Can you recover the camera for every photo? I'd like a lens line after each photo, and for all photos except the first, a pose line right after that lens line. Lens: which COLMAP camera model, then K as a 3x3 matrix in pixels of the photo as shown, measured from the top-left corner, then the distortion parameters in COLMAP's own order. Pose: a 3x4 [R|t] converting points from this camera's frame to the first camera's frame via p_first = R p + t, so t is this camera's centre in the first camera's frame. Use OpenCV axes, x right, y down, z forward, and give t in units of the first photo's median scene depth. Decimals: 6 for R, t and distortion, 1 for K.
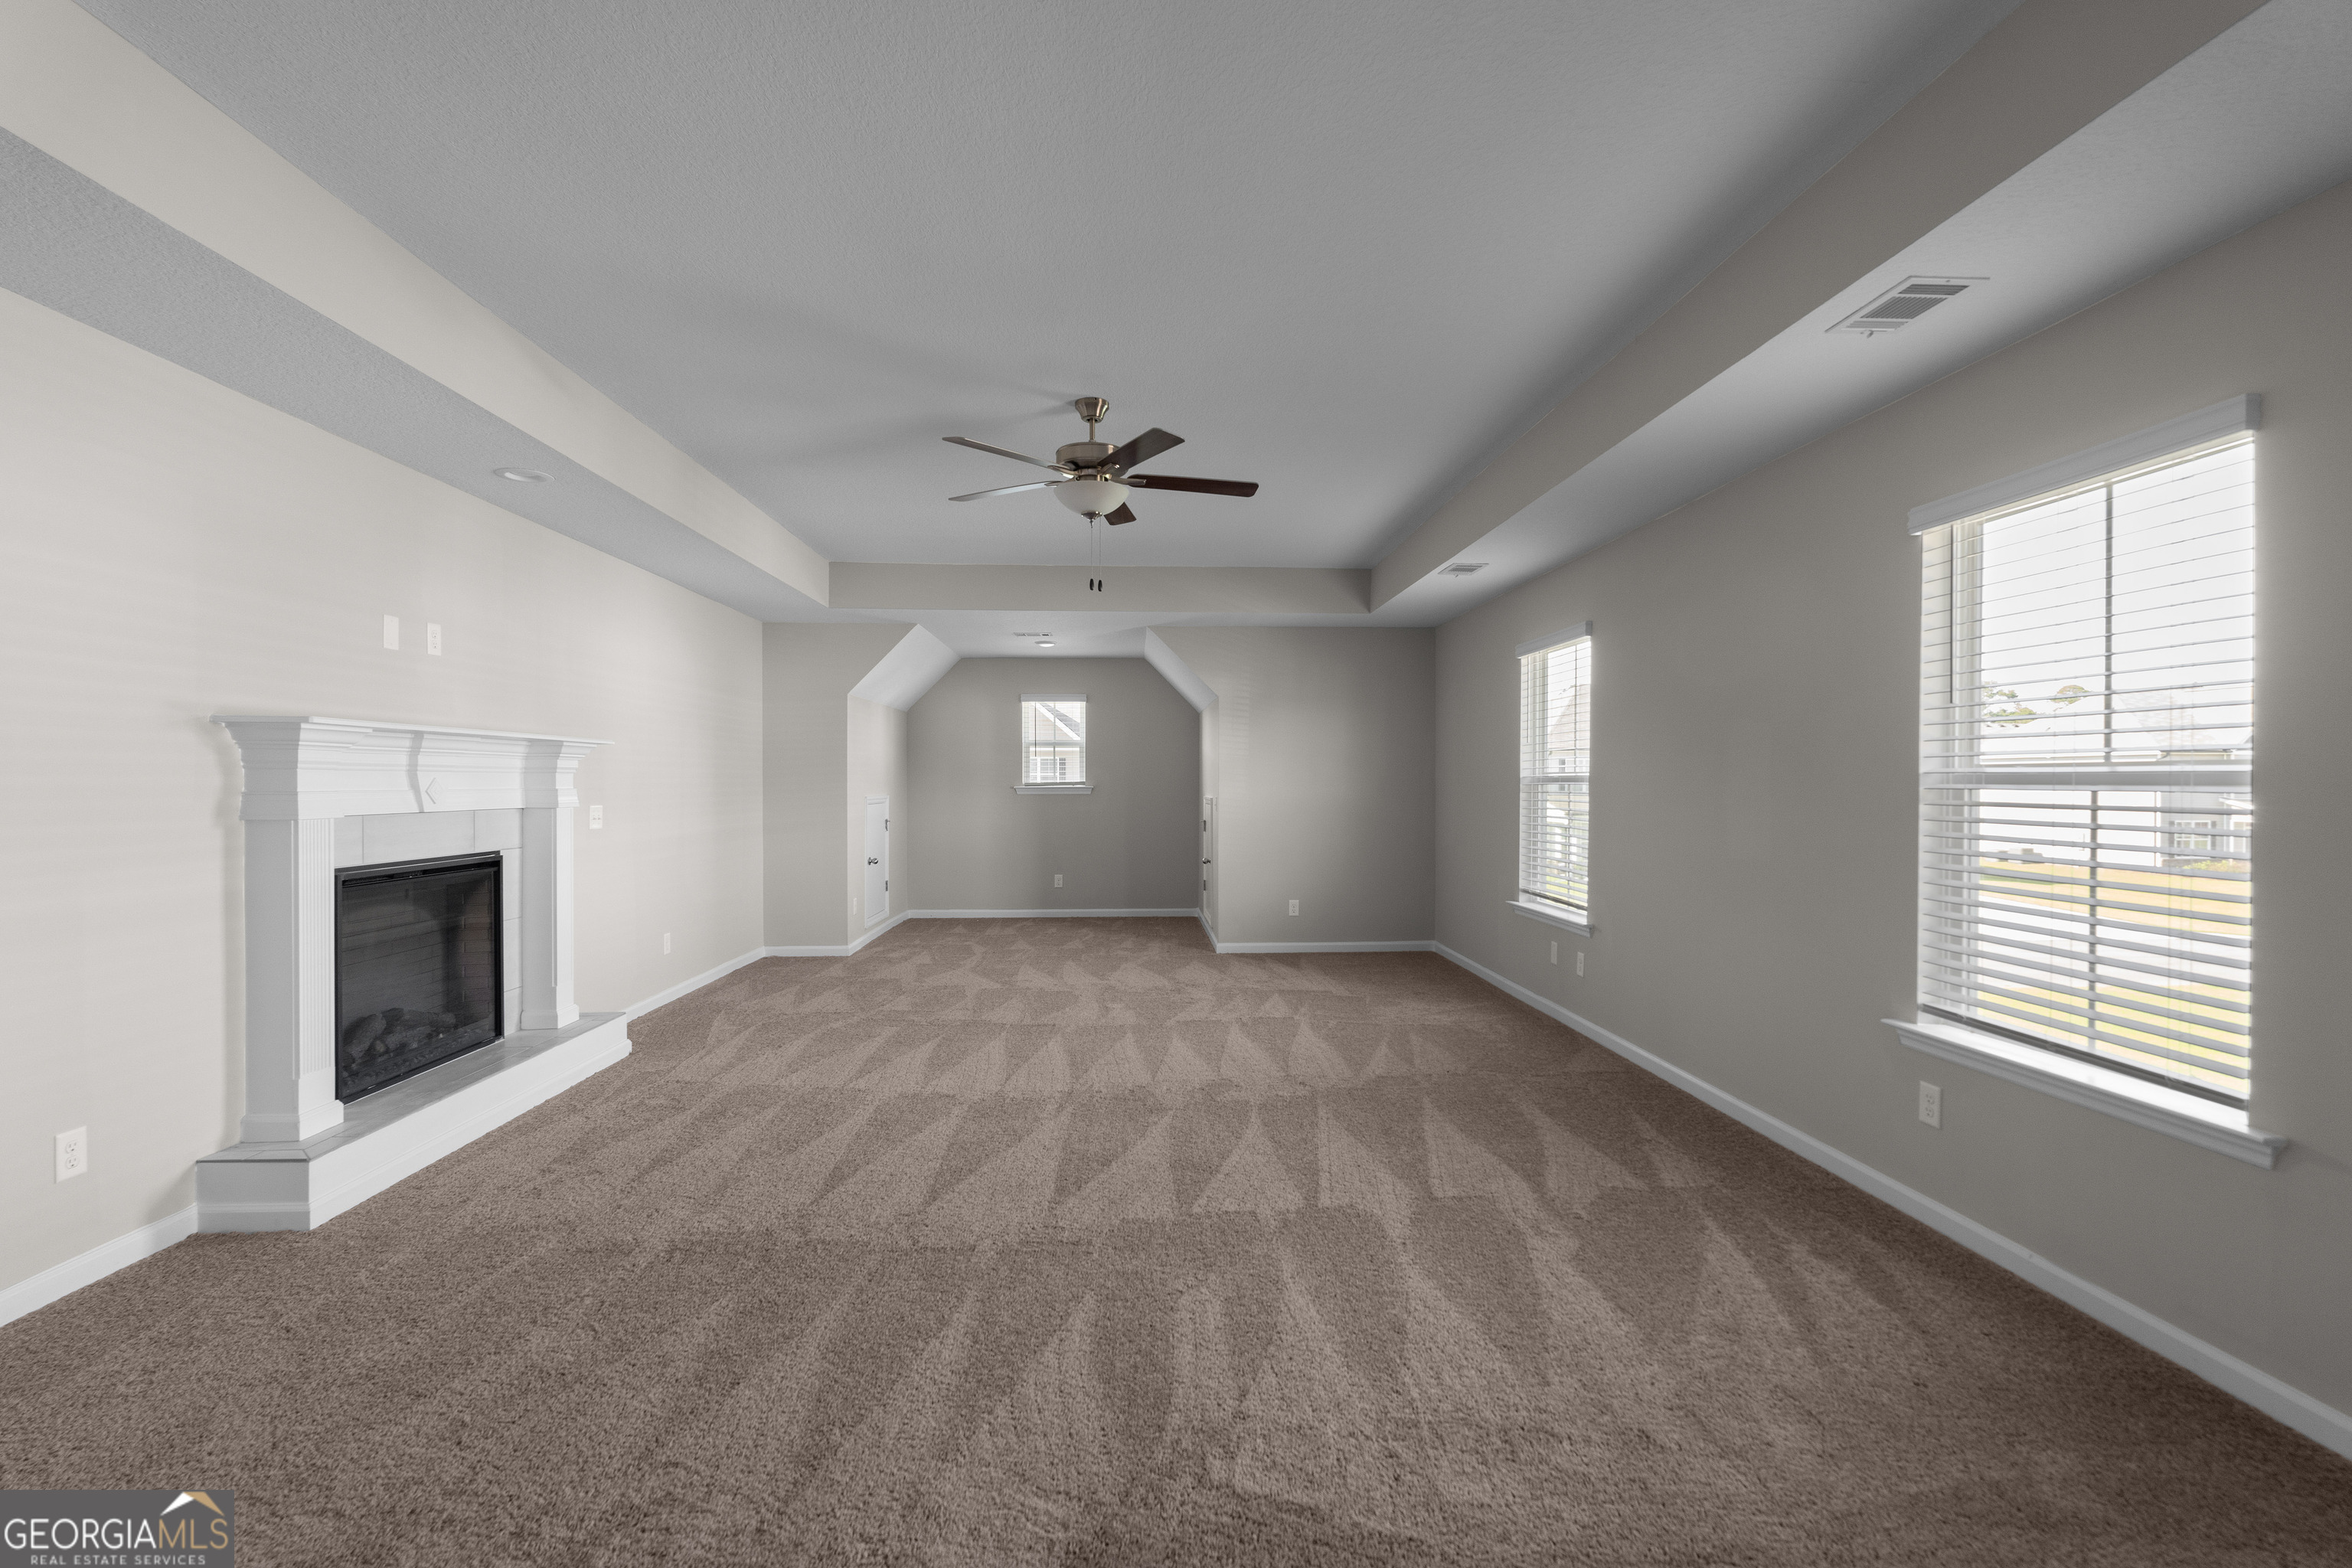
lens RADIAL K [[1030.7, 0, 1176.0], [0, 1030.7, 784.0], [0, 0, 1]] dist [-0.001961, -0.000002]
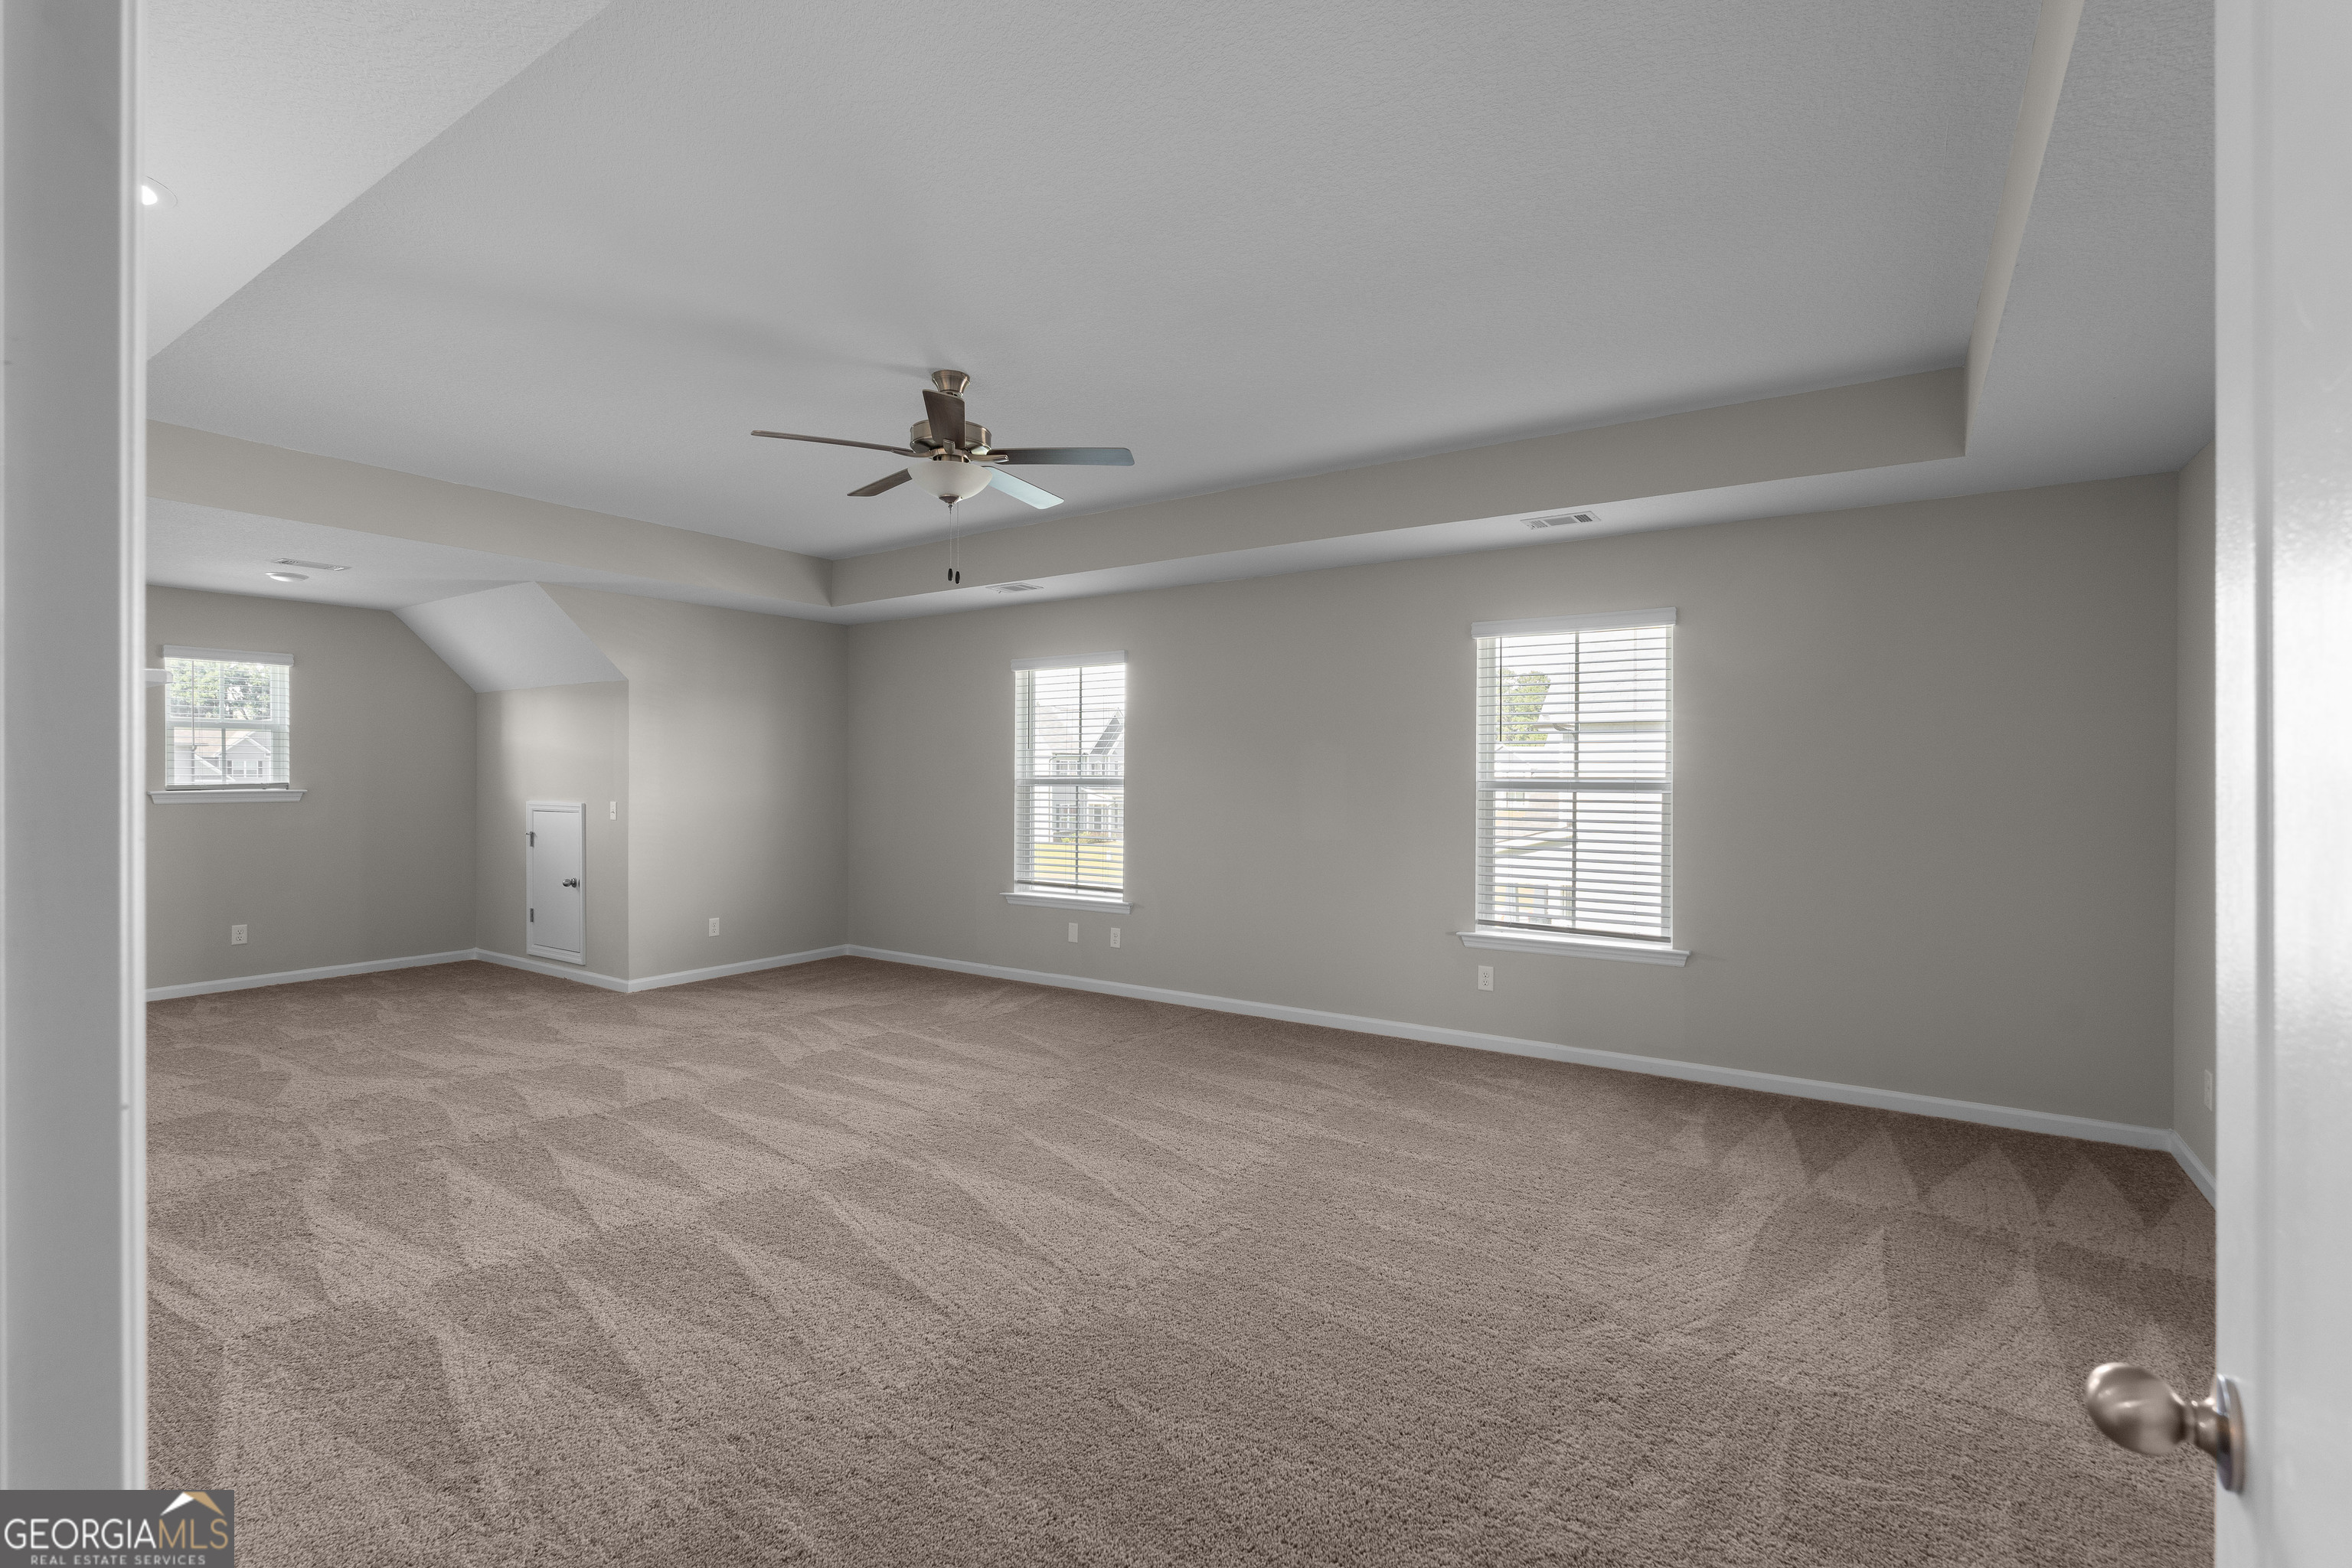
lens RADIAL K [[1055.8, 0, 1176.0], [0, 1055.8, 784.0], [0, 0, 1]] dist [0.000479, 0.000267]
pose [[0.596098, -0.005930, 0.802890, -0.680465], [0.000777, 0.999977, 0.006808, -0.013927], [-0.802911, -0.003434, 0.596089, 0.267679]]
